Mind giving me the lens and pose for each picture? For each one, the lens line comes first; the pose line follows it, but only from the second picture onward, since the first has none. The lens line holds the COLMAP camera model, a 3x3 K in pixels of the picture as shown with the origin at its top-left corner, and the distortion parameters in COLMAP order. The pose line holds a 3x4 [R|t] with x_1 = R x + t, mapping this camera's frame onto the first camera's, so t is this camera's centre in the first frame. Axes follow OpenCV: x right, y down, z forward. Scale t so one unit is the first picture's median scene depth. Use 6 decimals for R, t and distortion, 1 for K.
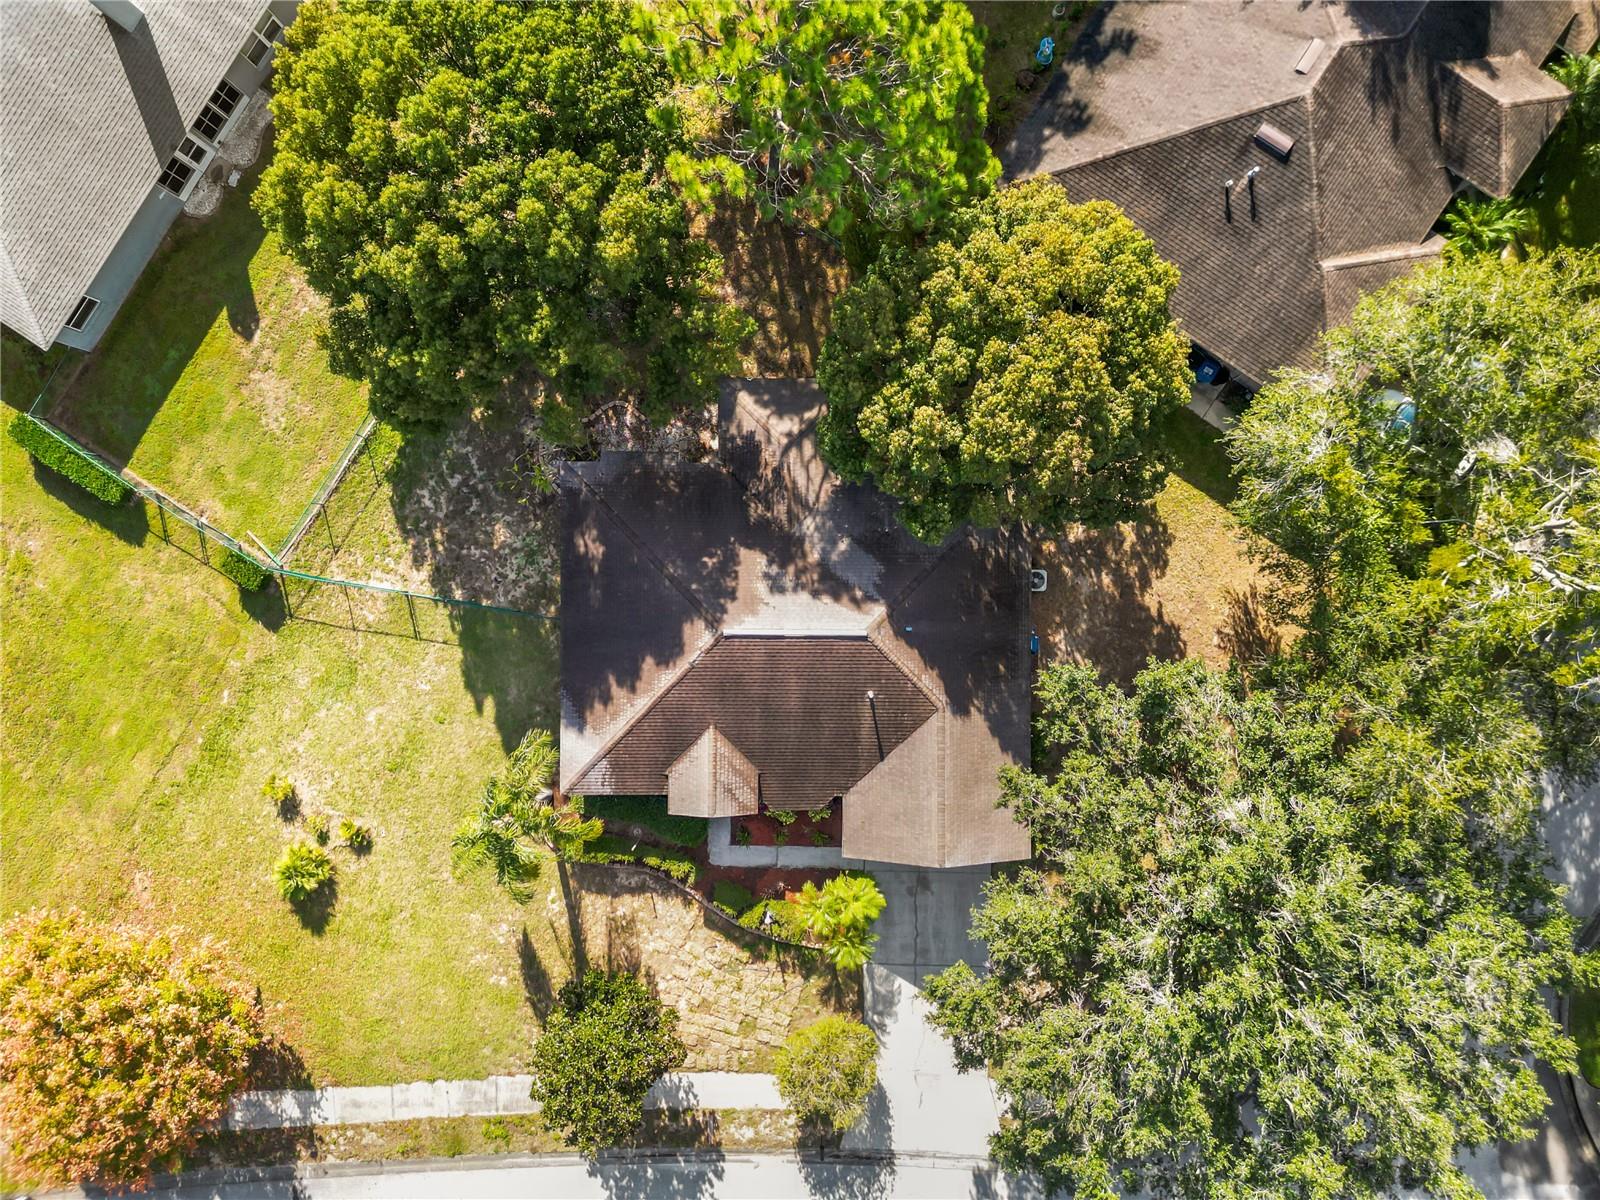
lens RADIAL K [[1123.9, 0, 795.0], [0, 1123.9, 590.5], [0, 0, 1]] dist [0.107532, -0.117503]
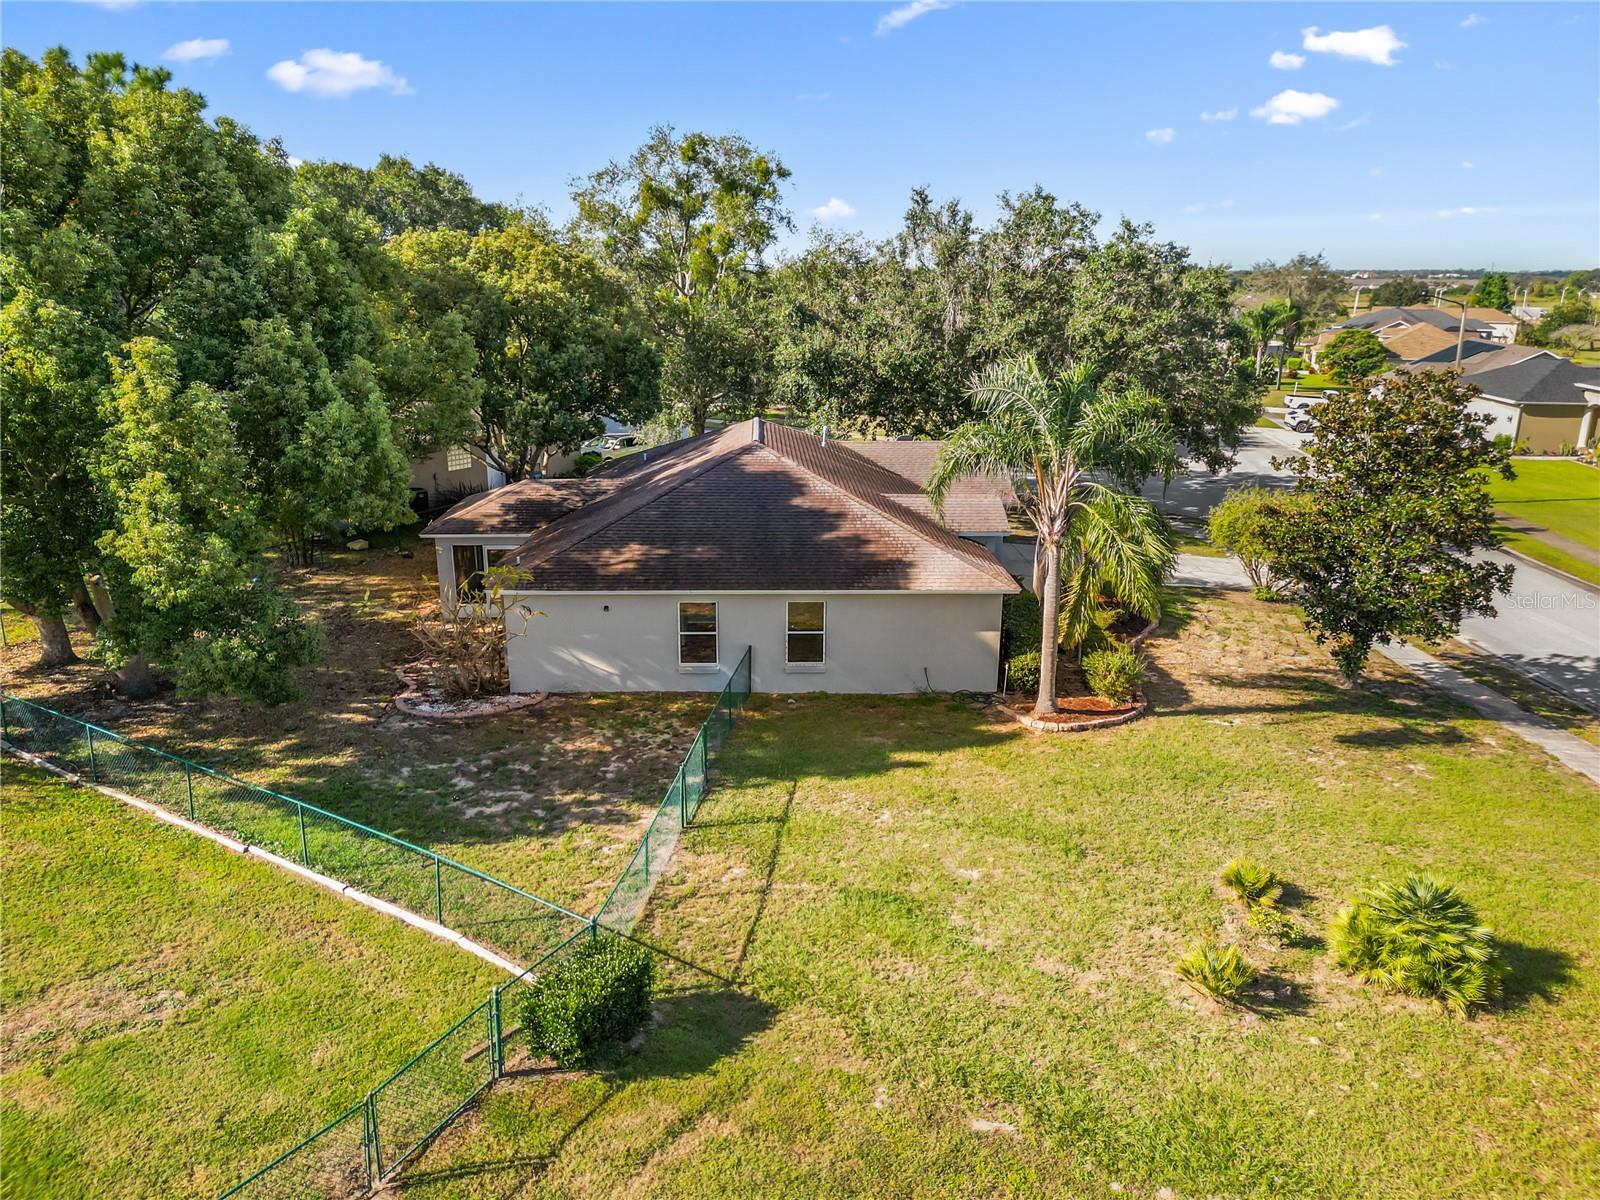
lens RADIAL K [[1123.9, 0, 795.0], [0, 1123.9, 590.5], [0, 0, 1]] dist [0.107532, -0.117503]
pose [[-0.036572, -0.258465, 0.965328, -0.772279], [0.999307, -0.016184, 0.033526, 0.033150], [0.006957, 0.965885, 0.258877, 0.803687]]
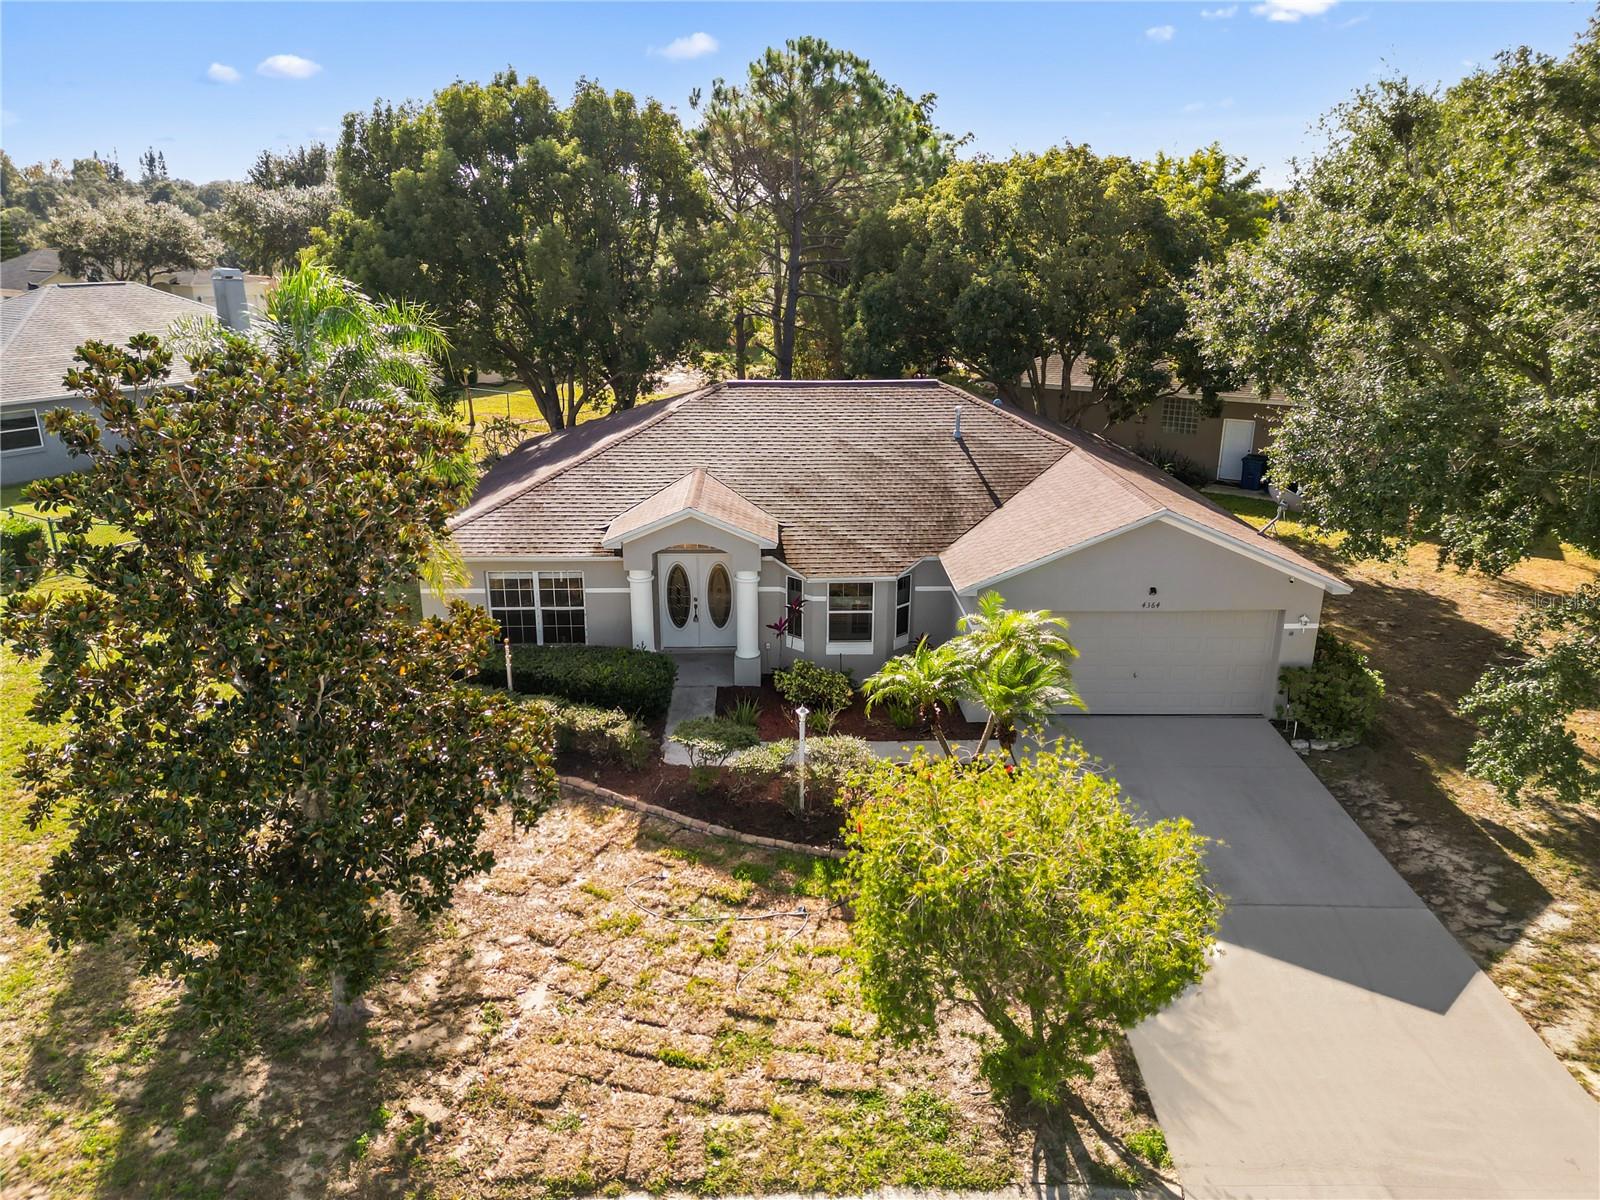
lens RADIAL K [[1123.9, 0, 795.0], [0, 1123.9, 590.5], [0, 0, 1]] dist [0.107532, -0.117503]
pose [[0.999476, 0.002836, 0.032233, -0.038251], [0.029860, 0.302906, -0.952553, 0.653255], [-0.012465, 0.953016, 0.302663, 0.821776]]
